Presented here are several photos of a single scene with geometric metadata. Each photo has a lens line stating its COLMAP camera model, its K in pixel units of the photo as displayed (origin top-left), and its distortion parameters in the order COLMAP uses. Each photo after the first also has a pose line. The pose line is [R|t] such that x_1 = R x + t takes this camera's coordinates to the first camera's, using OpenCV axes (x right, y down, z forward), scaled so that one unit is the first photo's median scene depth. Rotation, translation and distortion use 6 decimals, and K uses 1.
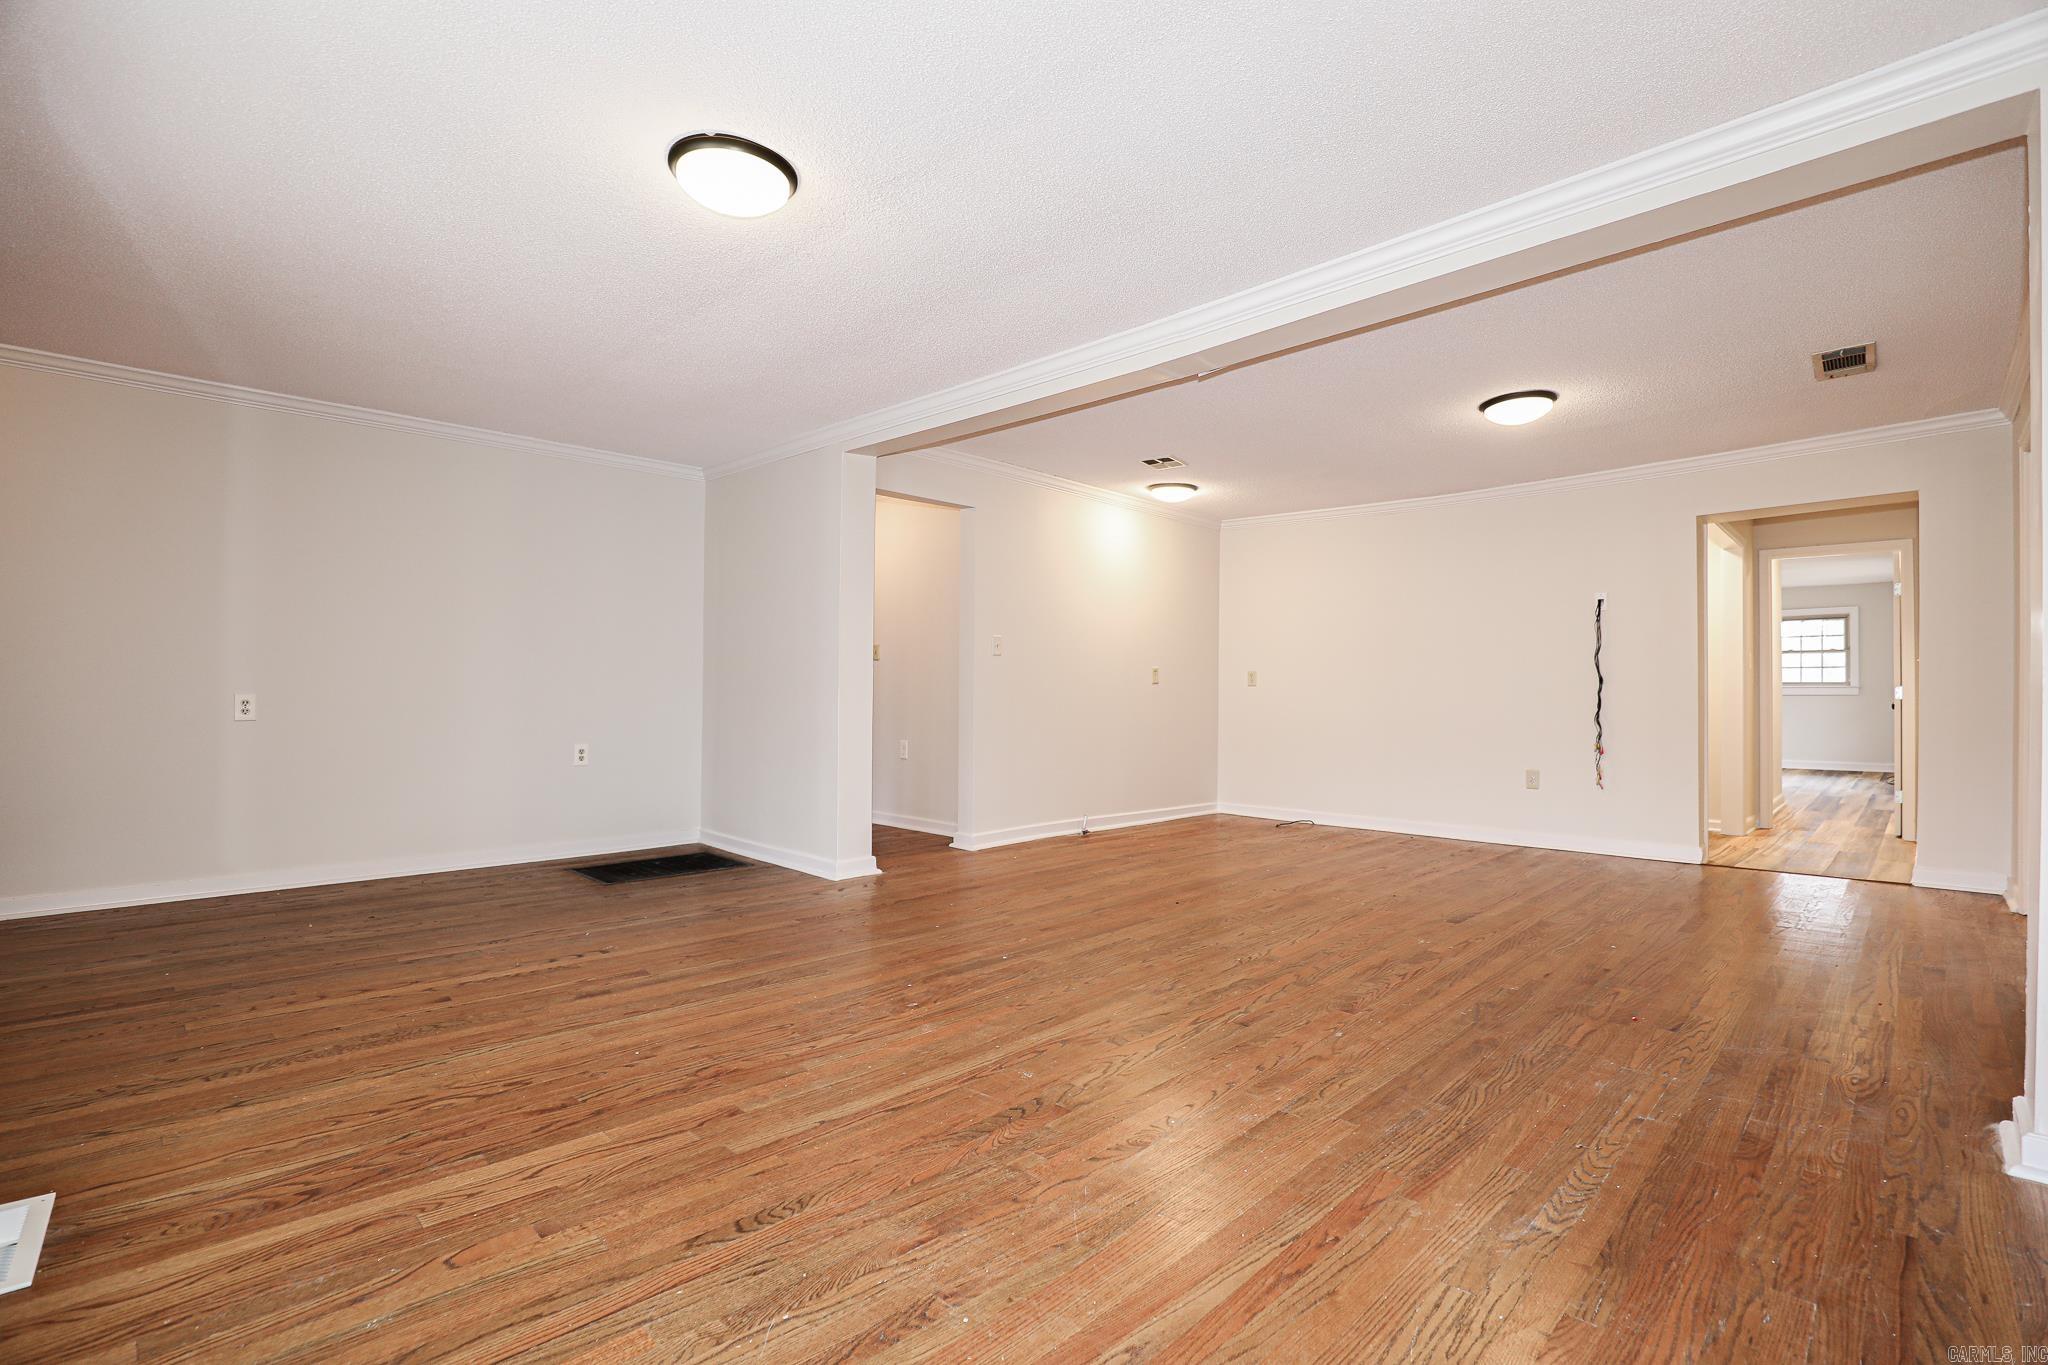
lens RADIAL K [[955.0, 0, 1029.0], [0, 955.0, 683.8], [0, 0, 1]] dist [-0.022250, 0.004055]
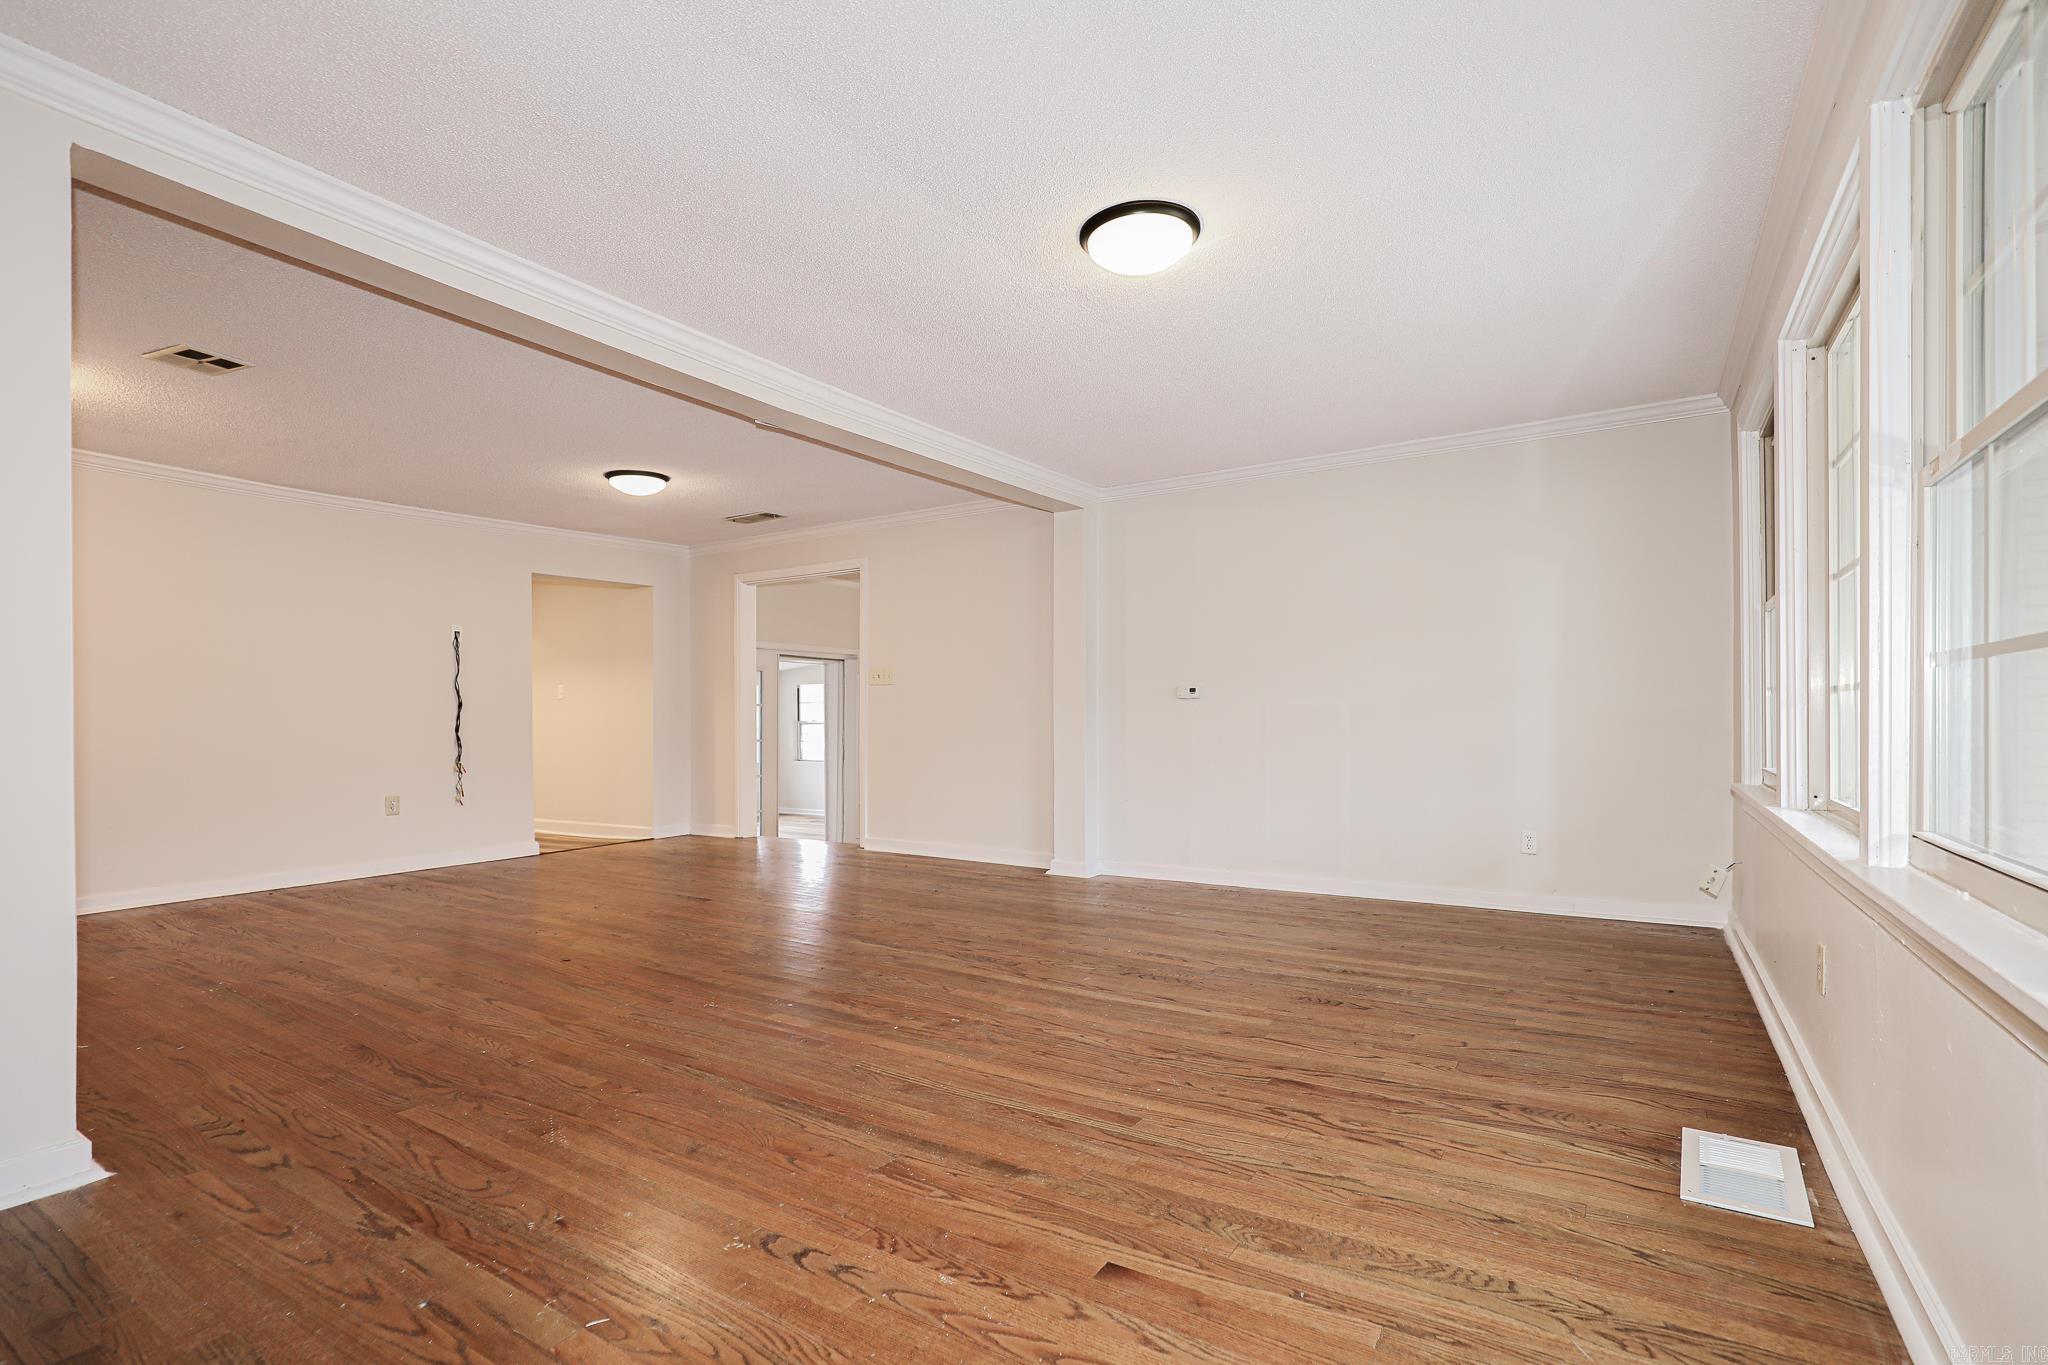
lens RADIAL K [[955.0, 0, 999.3], [0, 955.0, 715.6], [0, 0, 1]] dist [-0.022250, 0.004055]
pose [[-0.204884, -0.003727, 0.978779, -1.268009], [-0.001306, 0.999993, 0.003535, 0.005315], [-0.978785, -0.000554, -0.204887, 1.299155]]
